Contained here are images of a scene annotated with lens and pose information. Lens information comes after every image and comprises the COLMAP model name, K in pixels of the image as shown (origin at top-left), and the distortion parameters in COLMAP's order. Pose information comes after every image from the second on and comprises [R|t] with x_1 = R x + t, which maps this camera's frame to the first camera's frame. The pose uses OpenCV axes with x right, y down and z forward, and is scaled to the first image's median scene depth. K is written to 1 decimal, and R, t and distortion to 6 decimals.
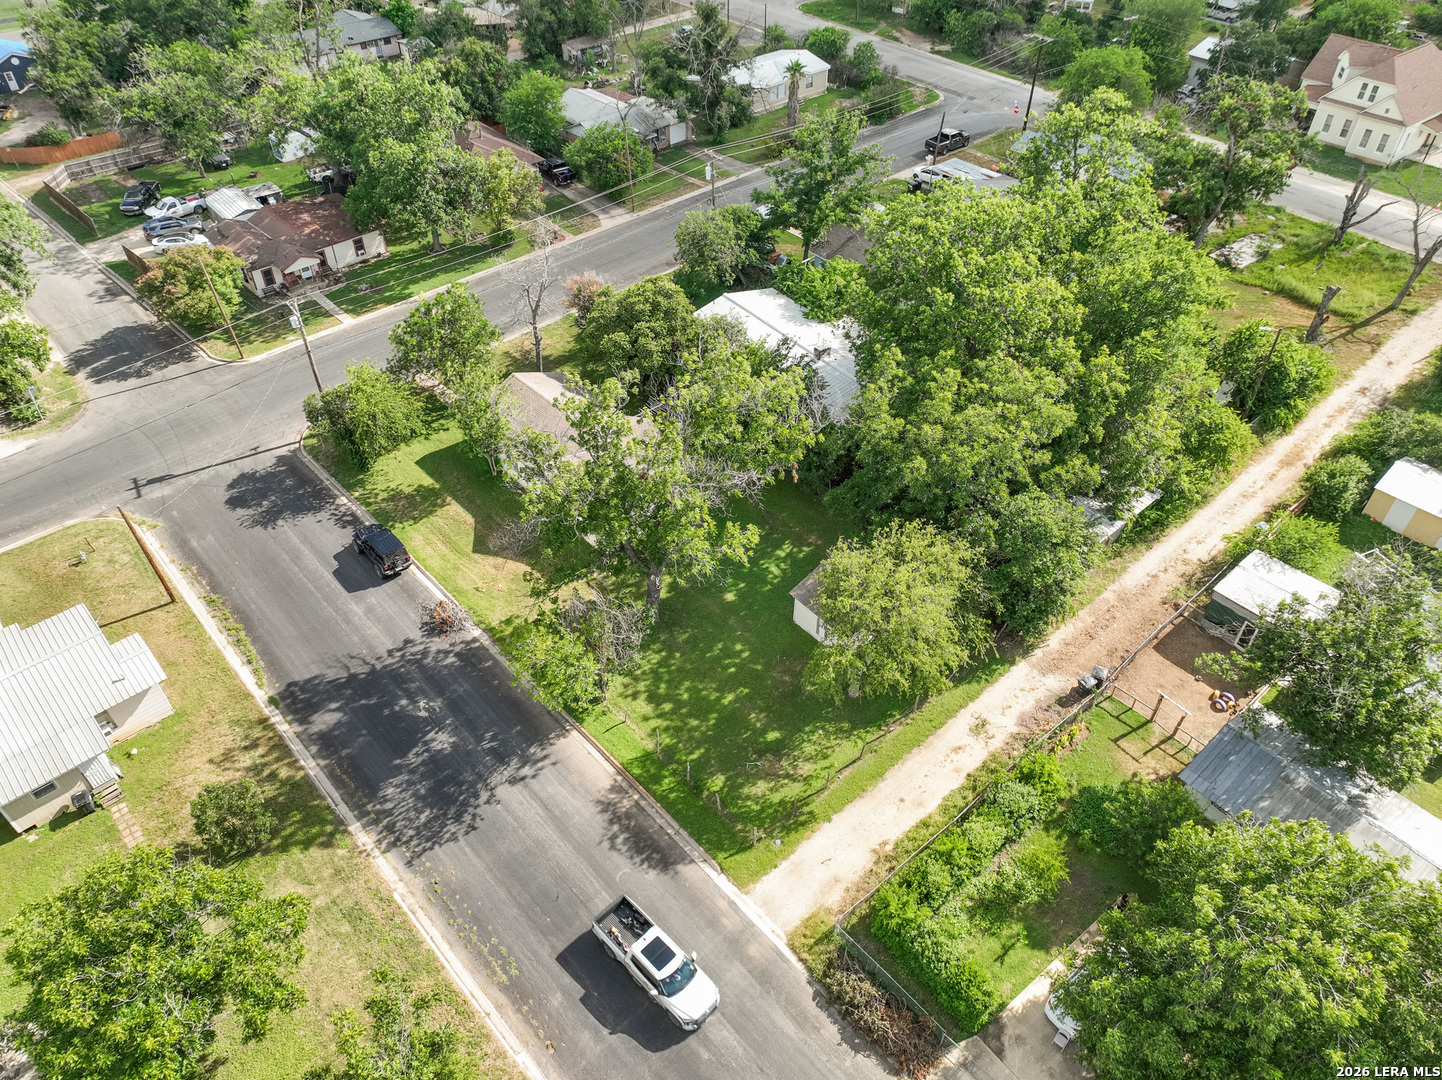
lens RADIAL K [[1013.6, 0, 720.2], [0, 1013.6, 539.6], [0, 0, 1]] dist [-0.008131, 0.024962]
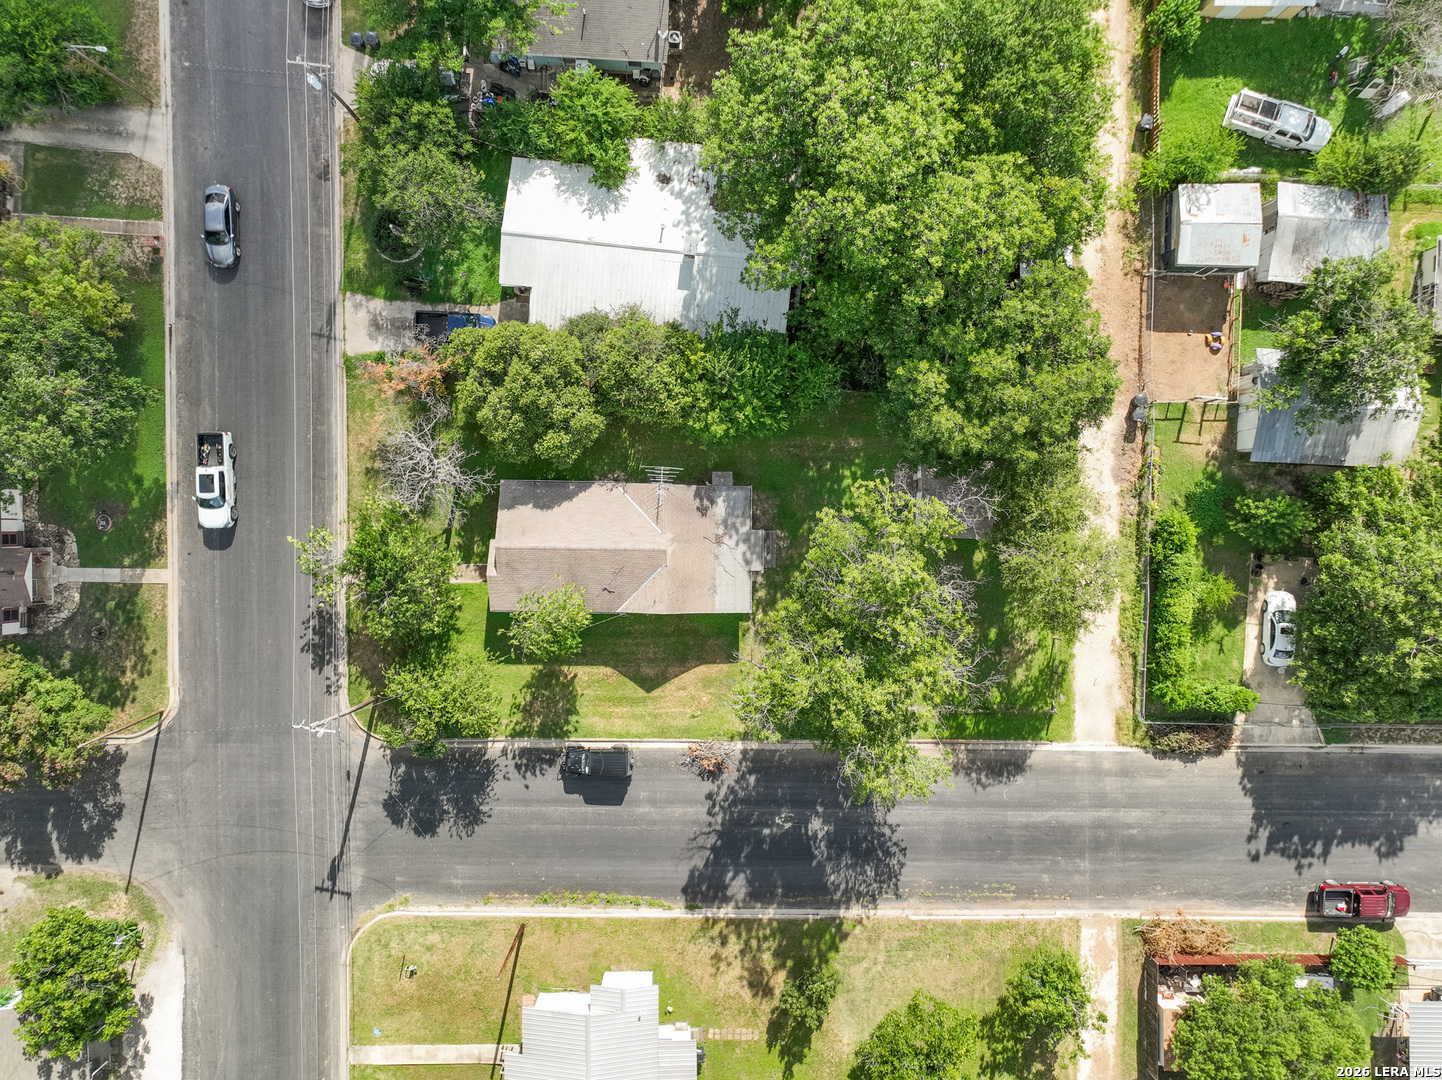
lens RADIAL K [[1013.6, 0, 727.2], [0, 1013.6, 531.8], [0, 0, 1]] dist [-0.008131, 0.024962]
pose [[0.672735, -0.739876, -0.003335, -0.062448], [0.488881, 0.441124, 0.752599, -0.837516], [-0.555358, -0.507930, 0.658471, 0.351404]]
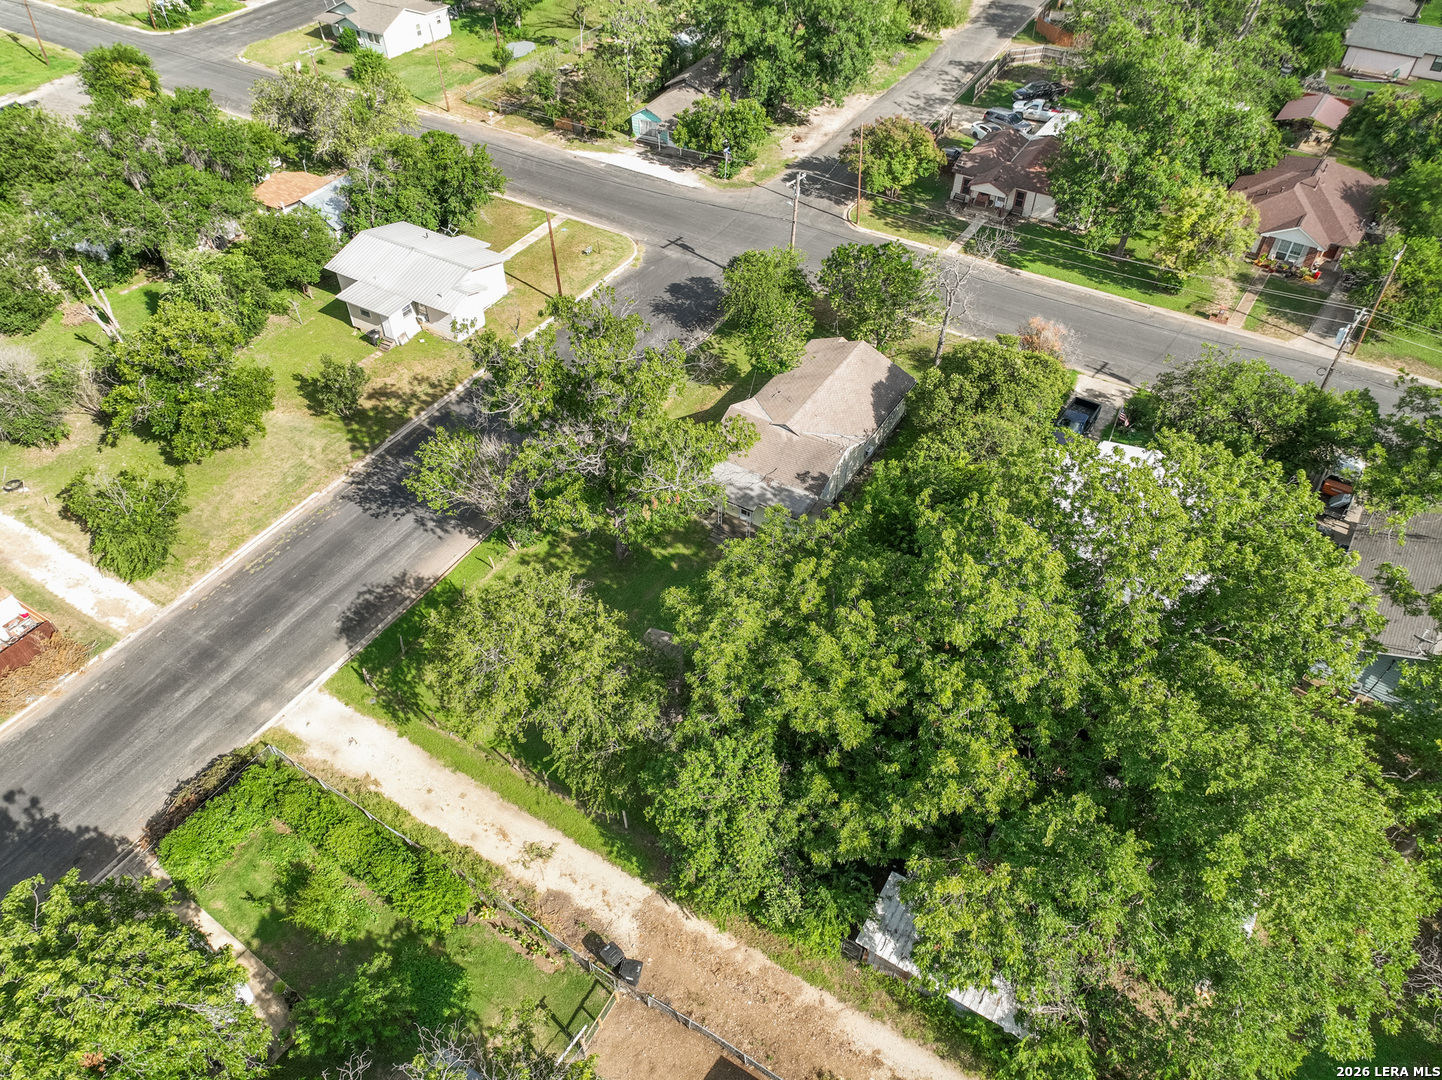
lens RADIAL K [[1013.6, 0, 719.6], [0, 1013.6, 542.0], [0, 0, 1]] dist [-0.008131, 0.024962]
pose [[0.286517, 0.675693, -0.679225, 0.610242], [-0.639402, 0.662822, 0.389656, -0.368920], [0.713493, 0.322655, 0.621949, 0.415865]]
